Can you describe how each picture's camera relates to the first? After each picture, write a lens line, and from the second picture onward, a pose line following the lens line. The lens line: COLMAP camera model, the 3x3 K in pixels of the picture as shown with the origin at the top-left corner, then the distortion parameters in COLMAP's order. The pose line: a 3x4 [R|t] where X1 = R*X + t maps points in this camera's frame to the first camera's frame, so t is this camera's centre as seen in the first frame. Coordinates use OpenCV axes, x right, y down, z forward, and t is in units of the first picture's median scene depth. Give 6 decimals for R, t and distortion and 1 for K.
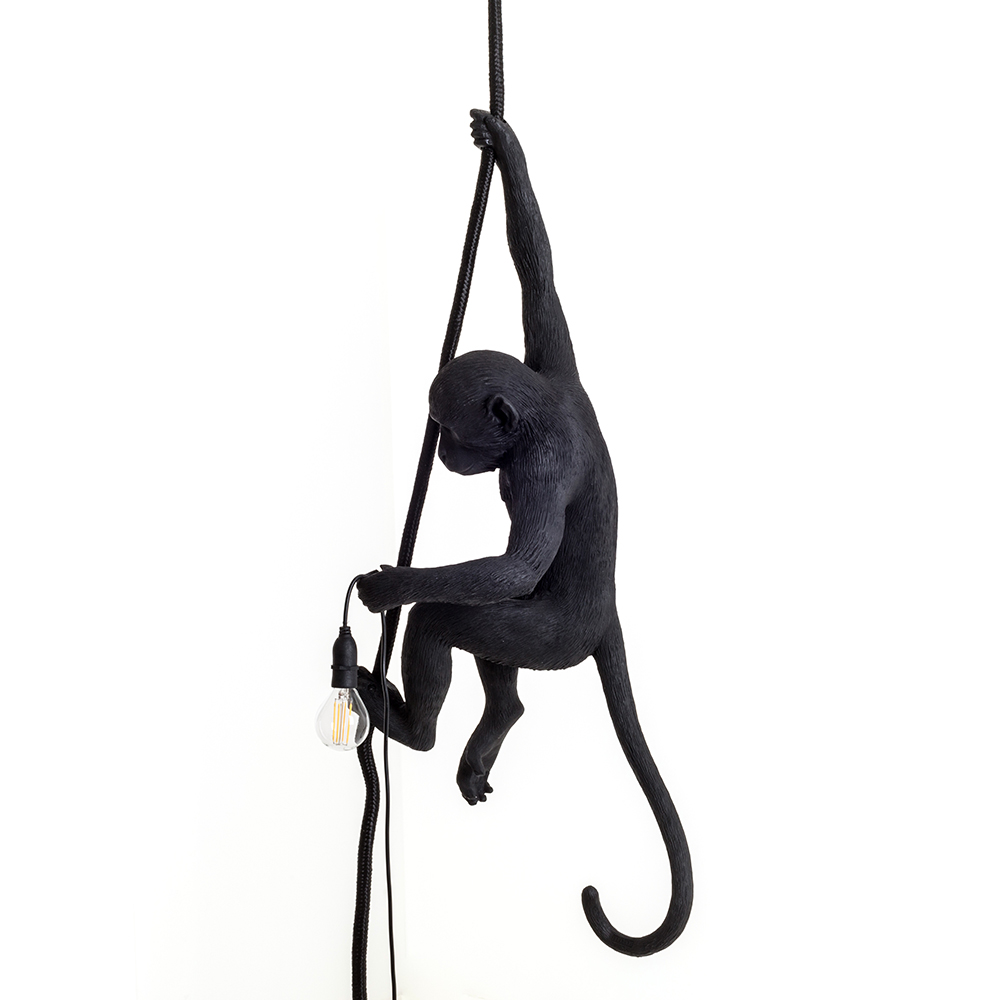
lens RADIAL K [[2298.5, 0, 500.1], [0, 2298.5, 484.8], [0, 0, 1]] dist [-0.048969, -0.104210]
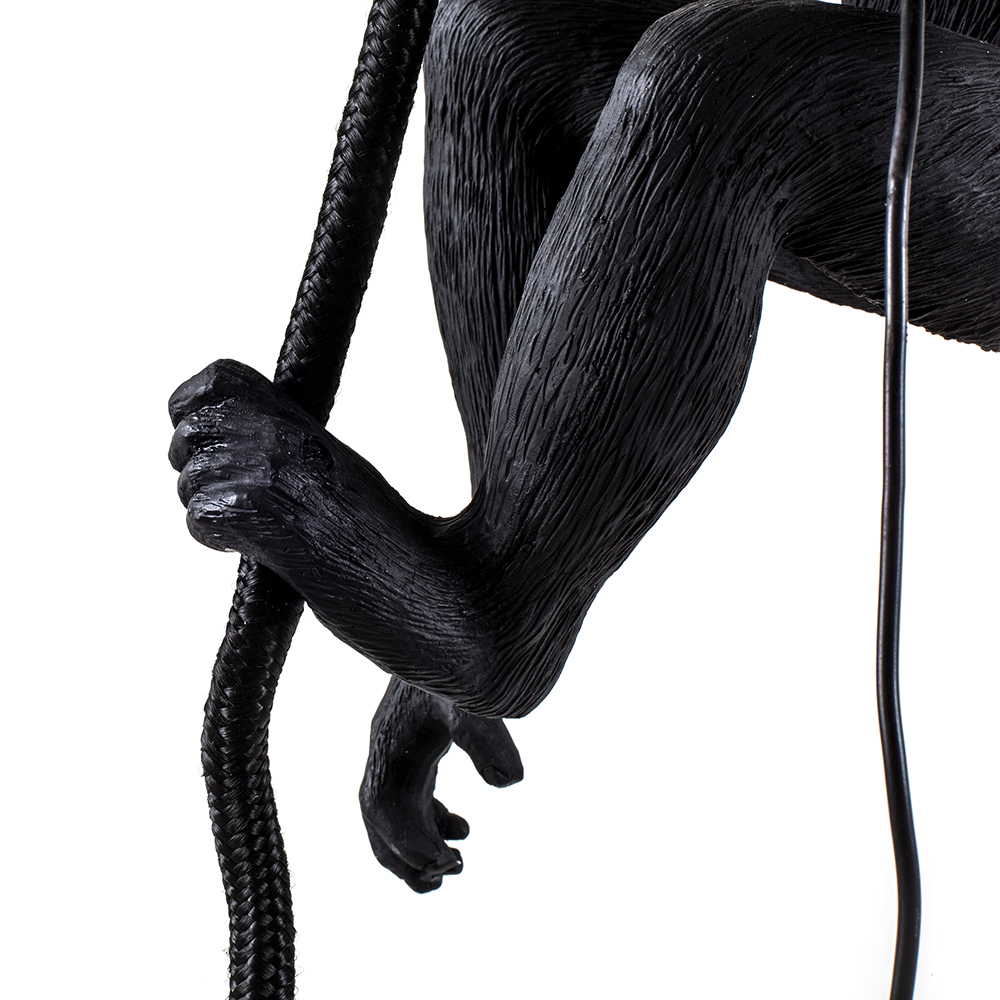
lens RADIAL K [[2339.2, 0, 392.9], [0, 2339.2, 500.1], [0, 0, 1]] dist [-0.101504, -0.395448]
pose [[0.824747, -0.044278, 0.563766, -0.182280], [0.006228, 0.997581, 0.069238, 0.080292], [-0.565468, -0.053593, 0.823027, 0.840774]]
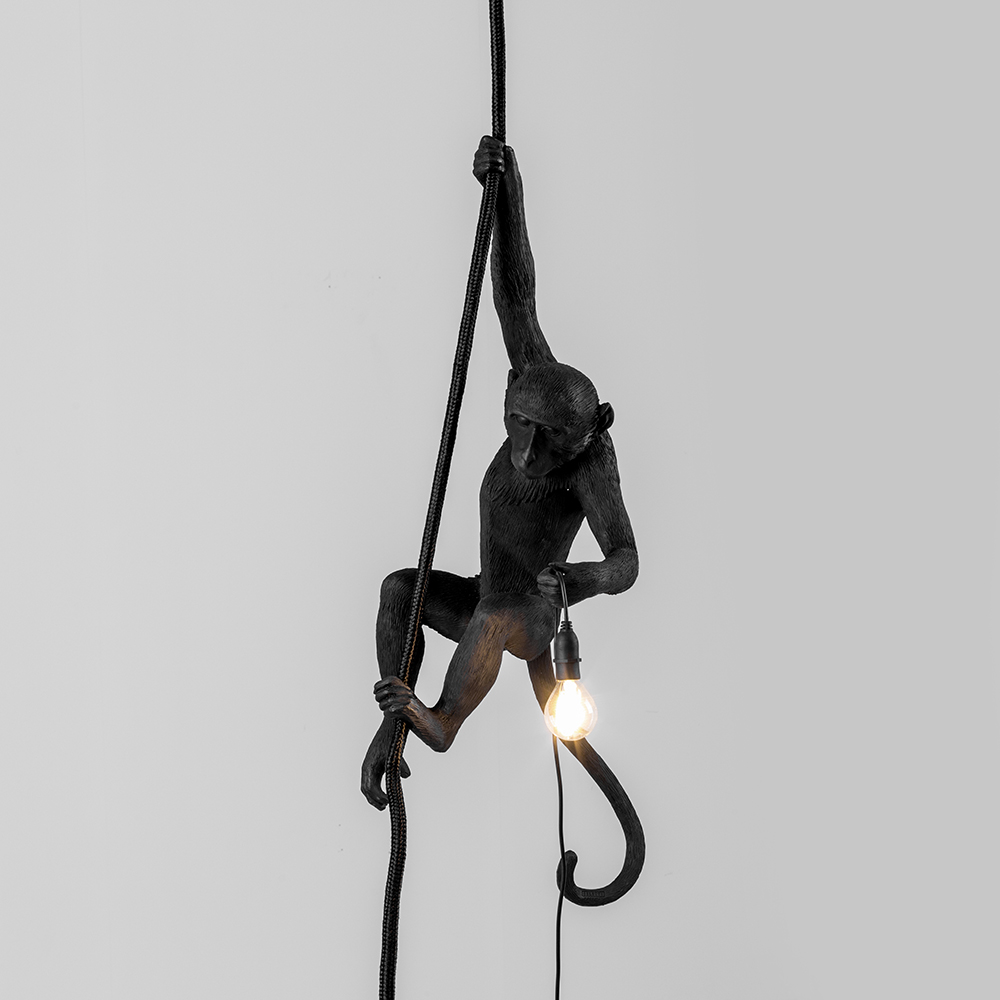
lens RADIAL K [[2298.5, 0, 500.1], [0, 2298.5, 484.8], [0, 0, 1]] dist [-0.048969, -0.104210]
pose [[0.455868, -0.008907, 0.890003, -0.963923], [0.042116, 0.999046, -0.011573, 0.010131], [-0.889050, 0.042759, 0.455808, 0.523701]]
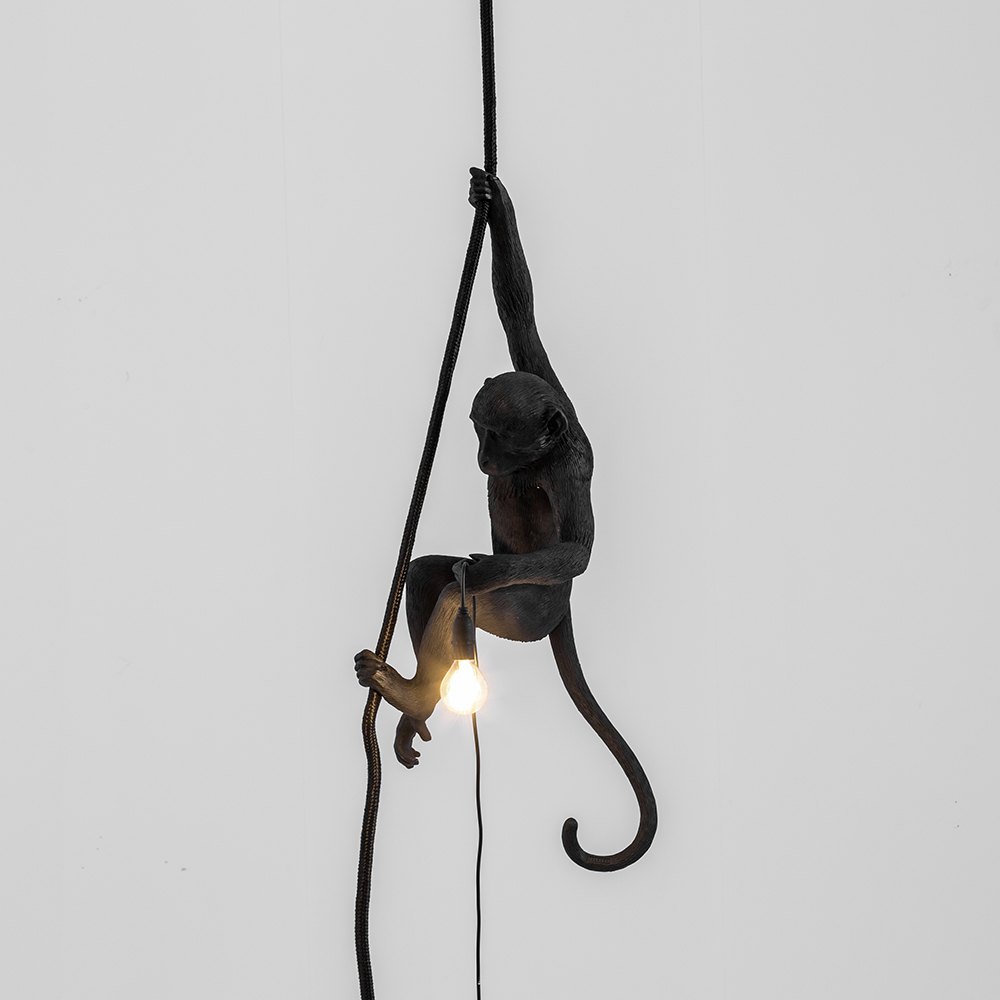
lens RADIAL K [[2258.6, 0, 500.0], [0, 2258.6, 500.0], [0, 0, 1]] dist [-0.142342, -0.185587]
pose [[0.806458, -0.015390, 0.591092, -0.692451], [0.024007, 0.999689, -0.006726, 0.014975], [-0.590804, 0.019615, 0.806576, 0.065462]]
